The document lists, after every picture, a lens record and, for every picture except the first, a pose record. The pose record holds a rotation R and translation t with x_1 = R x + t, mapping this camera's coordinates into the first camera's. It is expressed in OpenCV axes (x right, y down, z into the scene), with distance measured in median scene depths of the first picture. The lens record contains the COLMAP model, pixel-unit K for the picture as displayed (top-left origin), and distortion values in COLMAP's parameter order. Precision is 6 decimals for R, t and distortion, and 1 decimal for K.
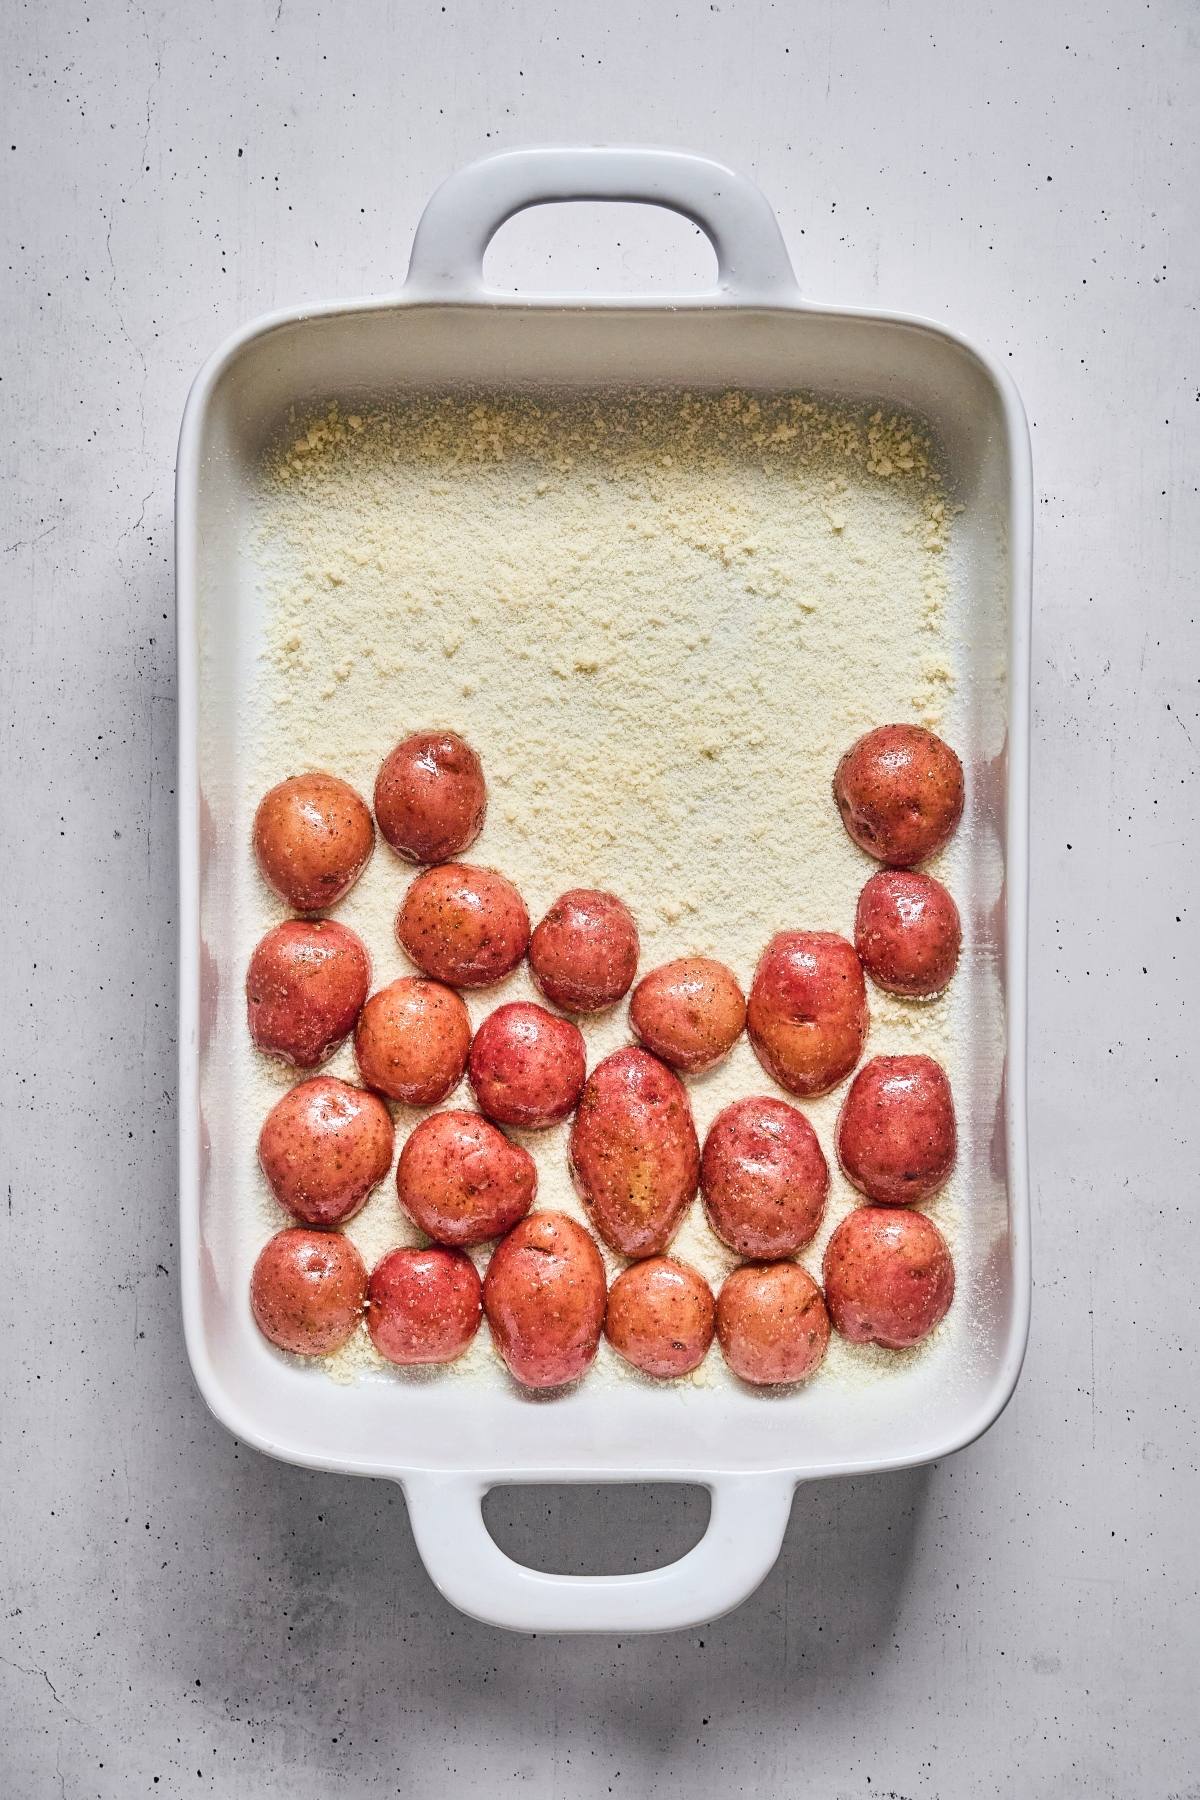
lens RADIAL K [[6103.9, 0, 604.9], [0, 6103.9, 899.5], [0, 0, 1]] dist [0.777111, 0.000000]
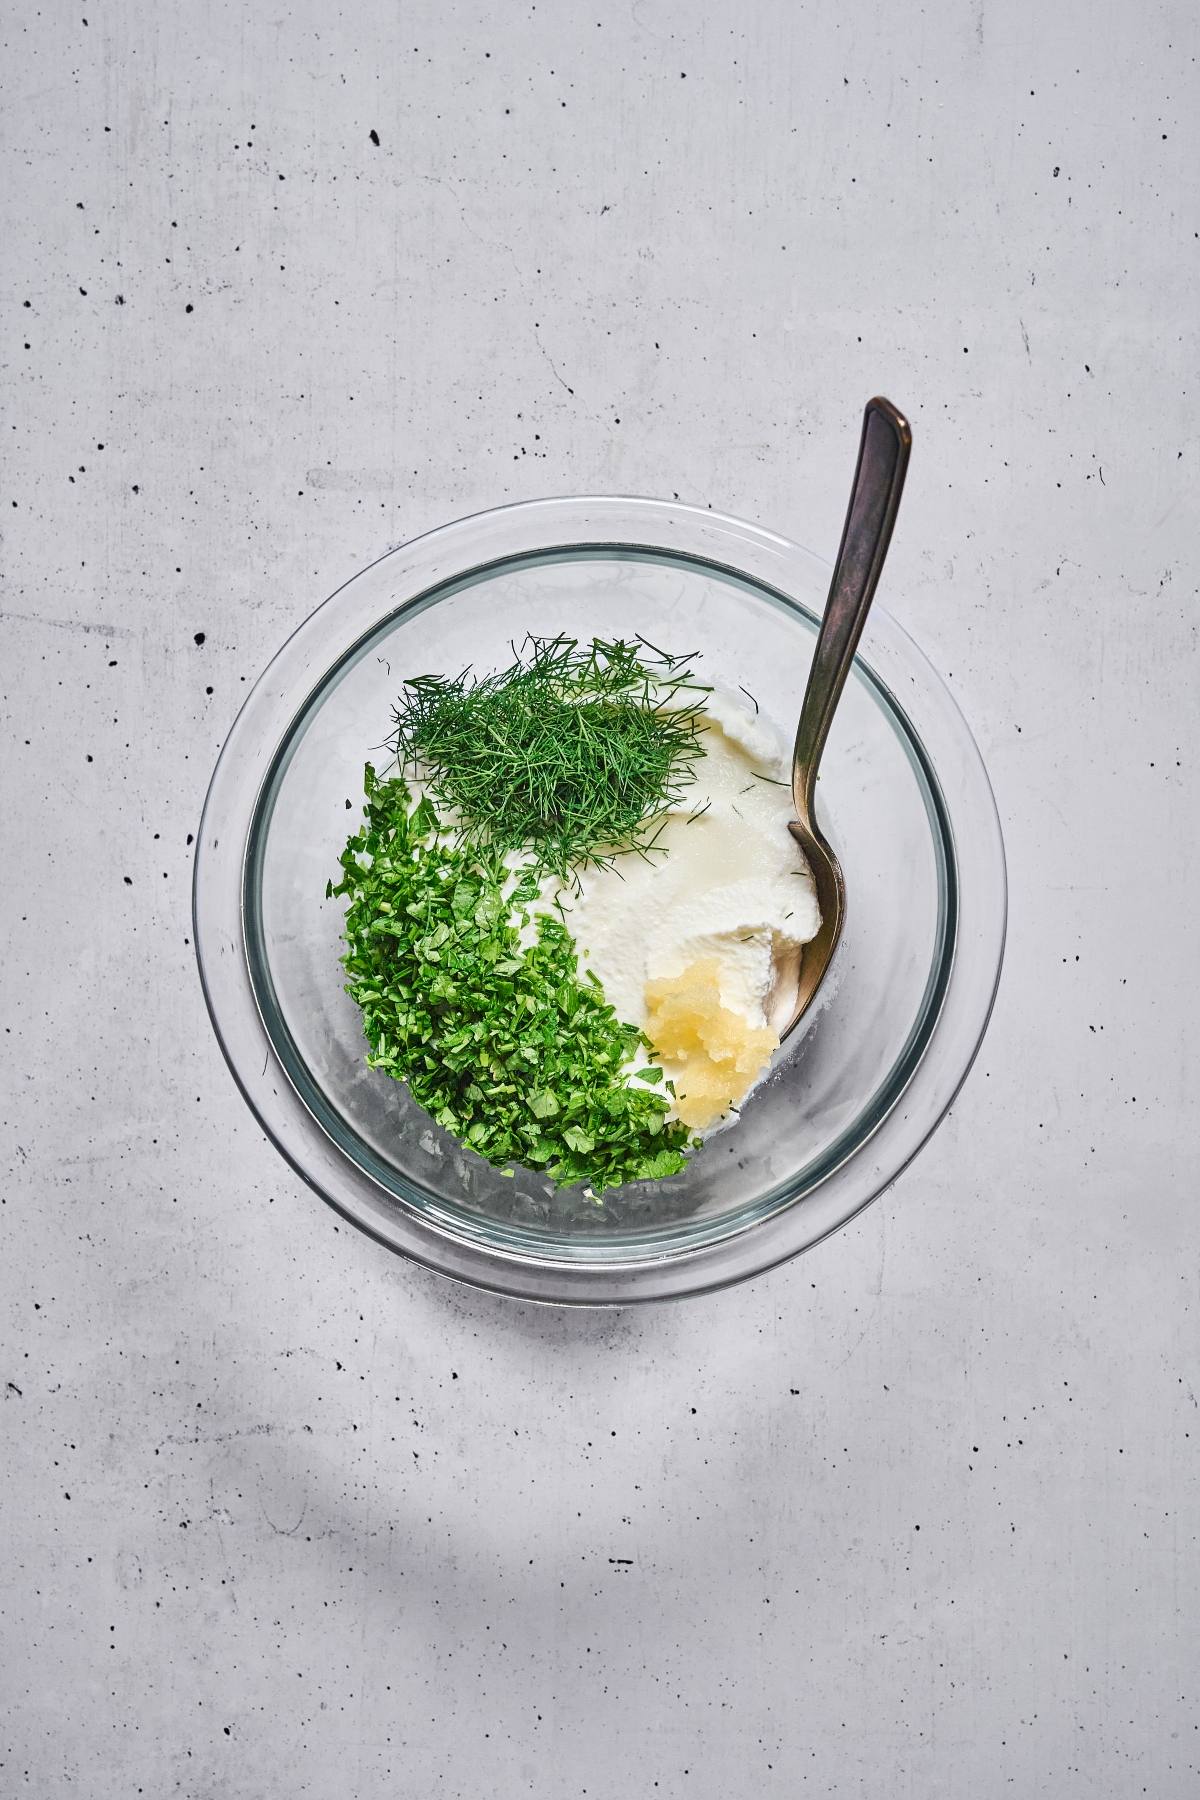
lens RADIAL K [[6103.9, 0, 599.8], [0, 6103.9, 899.8], [0, 0, 1]] dist [0.777111, 0.000000]
pose [[0.999993, -0.003608, -0.000289, -0.001239], [0.003608, 0.999993, 0.001052, 0.000937], [0.000285, -0.001053, 0.999999, 0.261565]]
